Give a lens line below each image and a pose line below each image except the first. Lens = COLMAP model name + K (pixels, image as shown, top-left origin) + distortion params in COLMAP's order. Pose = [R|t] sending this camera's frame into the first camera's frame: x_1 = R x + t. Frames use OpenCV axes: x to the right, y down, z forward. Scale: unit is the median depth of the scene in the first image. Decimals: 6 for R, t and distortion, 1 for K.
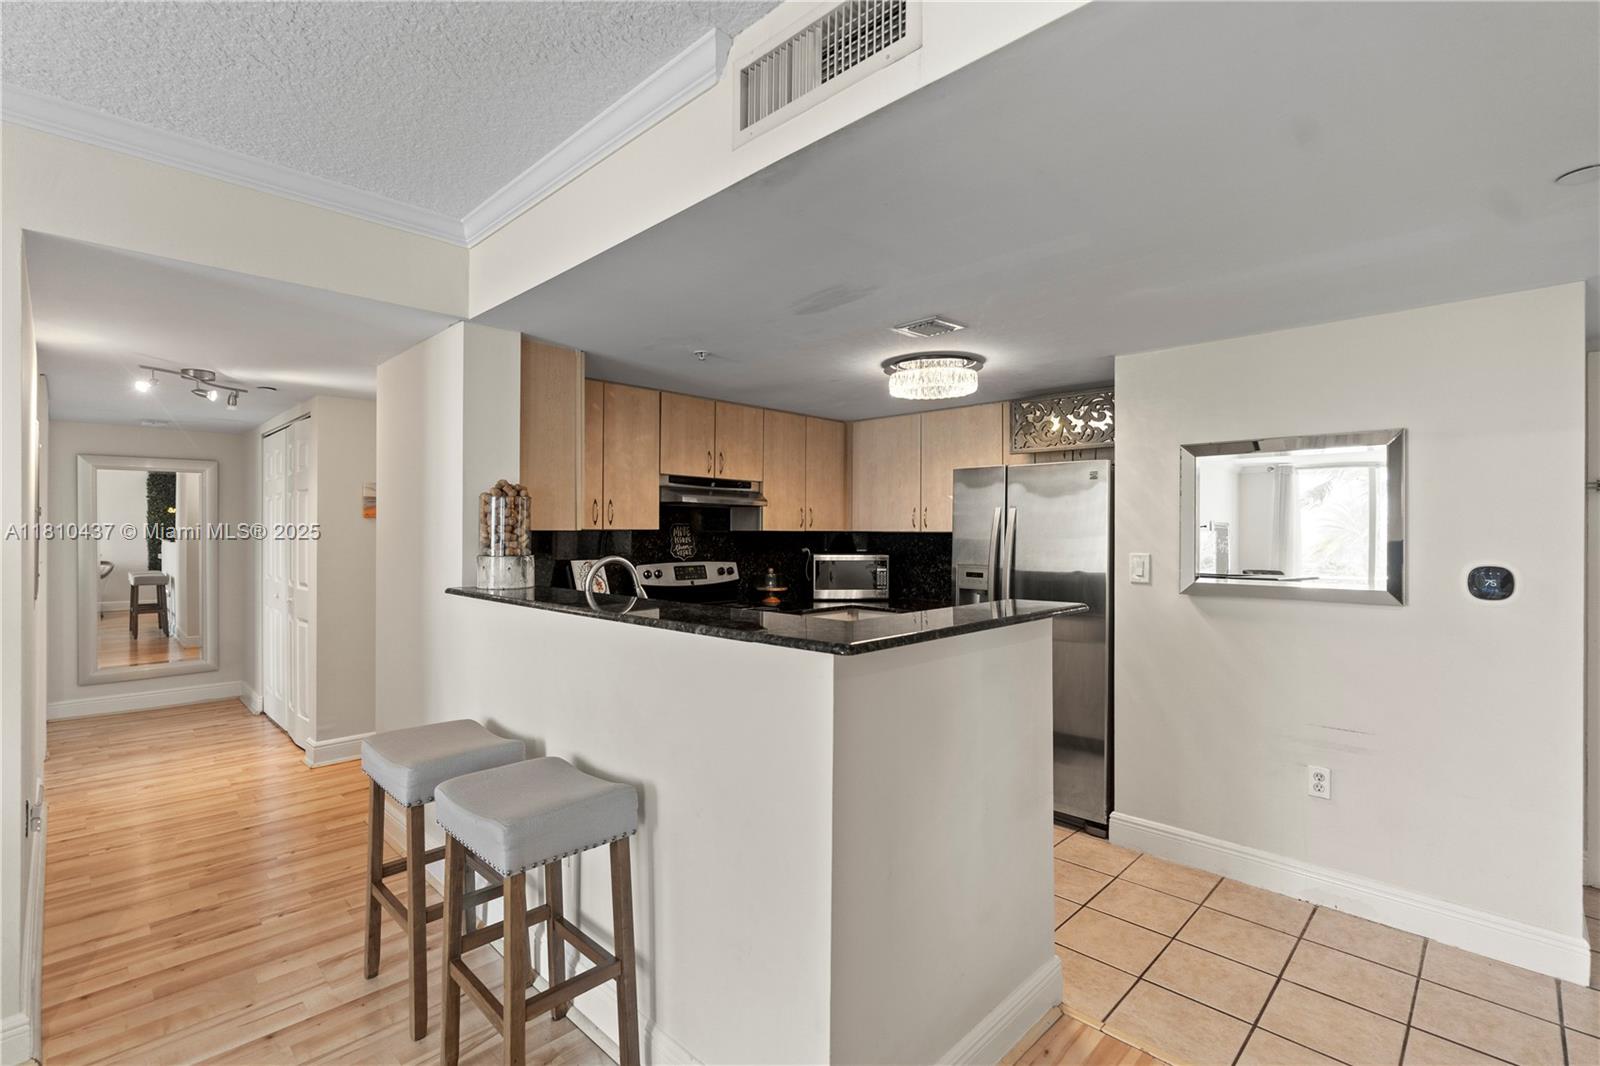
lens RADIAL K [[723.0, 0, 800.0], [0, 723.0, 533.0], [0, 0, 1]] dist [-0.003877, 0.000334]
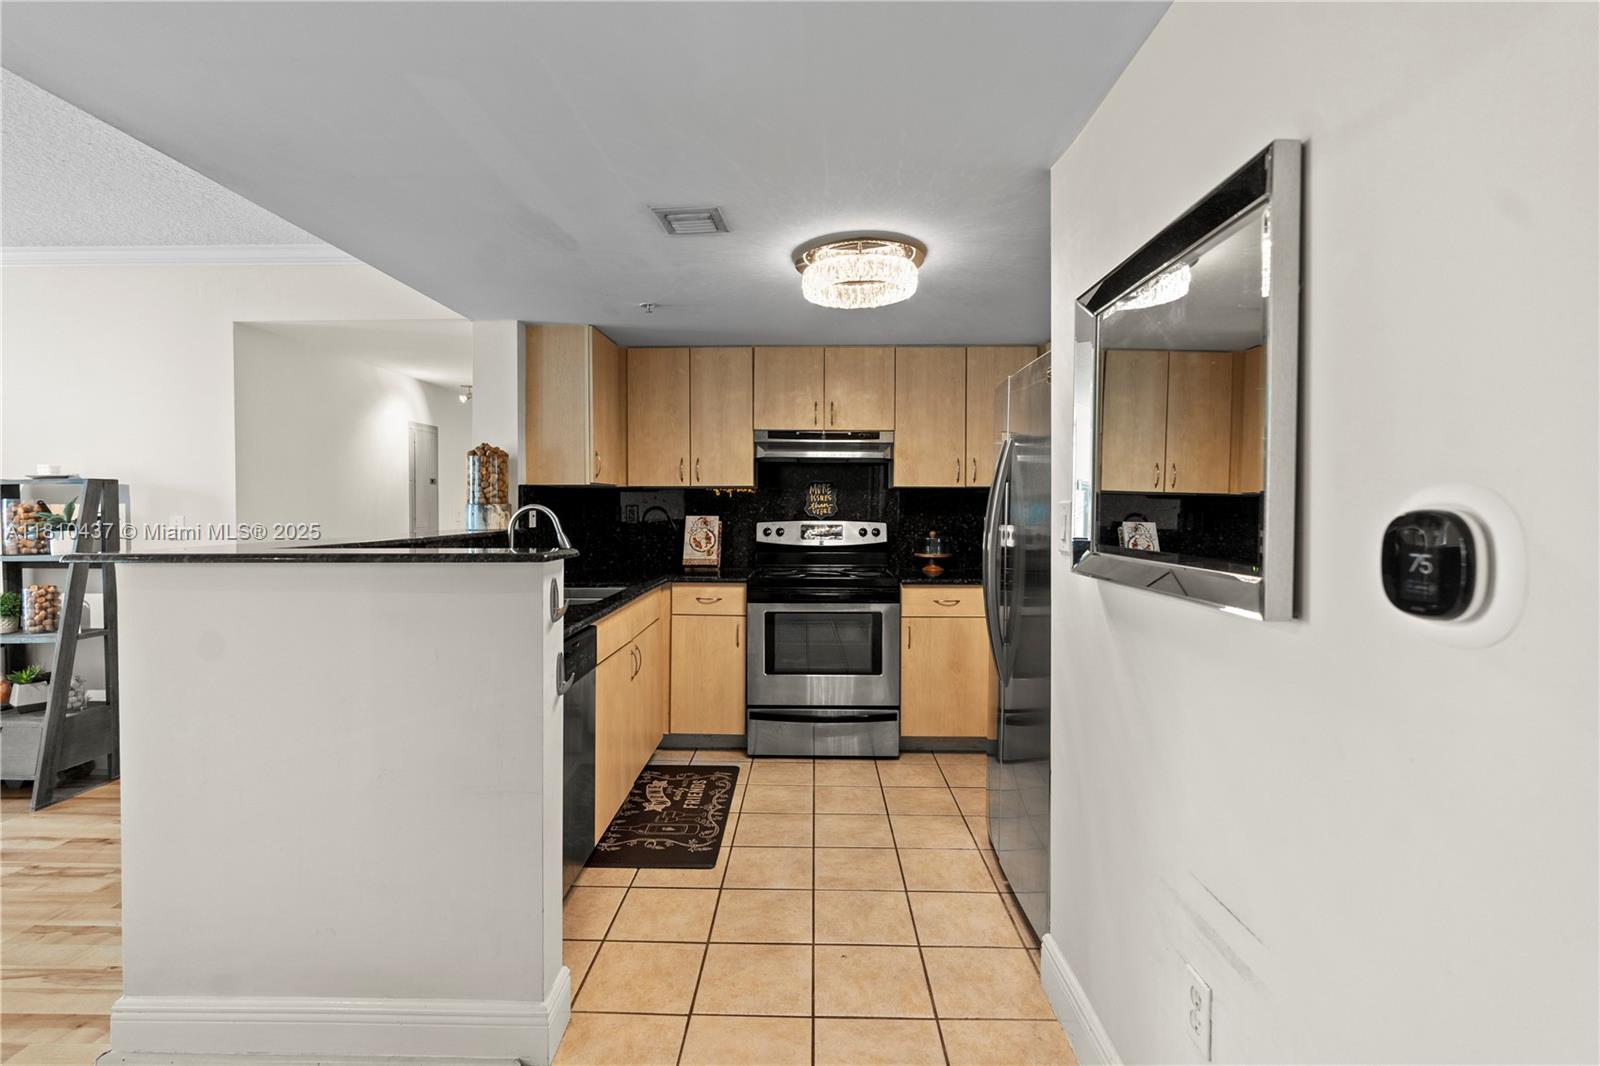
lens RADIAL K [[740.1, 0, 795.4], [0, 740.1, 516.0], [0, 0, 1]] dist [-0.005055, 0.000022]
pose [[0.683321, 0.005805, -0.730095, 0.551542], [0.001372, 0.999956, 0.009235, 0.025468], [0.730117, -0.007312, 0.683283, 0.322742]]
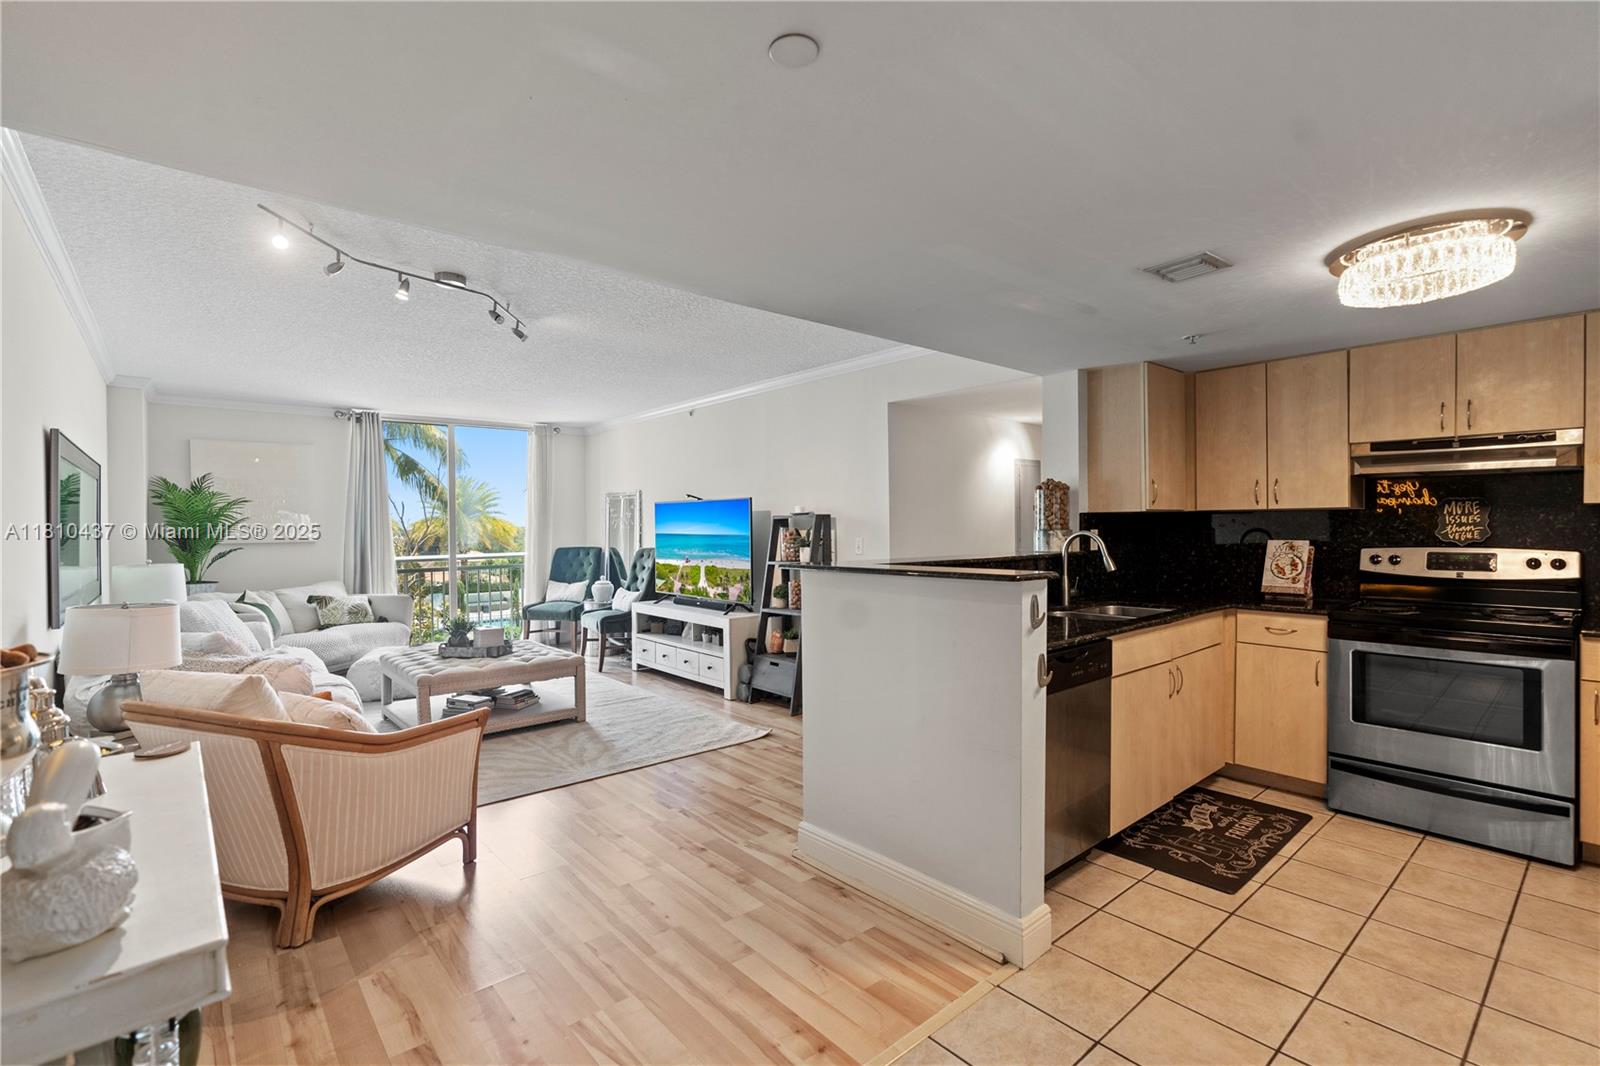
lens RADIAL K [[723.0, 0, 800.0], [0, 723.0, 533.0], [0, 0, 1]] dist [-0.003877, 0.000334]
pose [[-0.082158, 0.006660, -0.996597, 0.684701], [0.006963, 0.999957, 0.006109, 0.015590], [0.996595, -0.006437, -0.082201, 0.381339]]
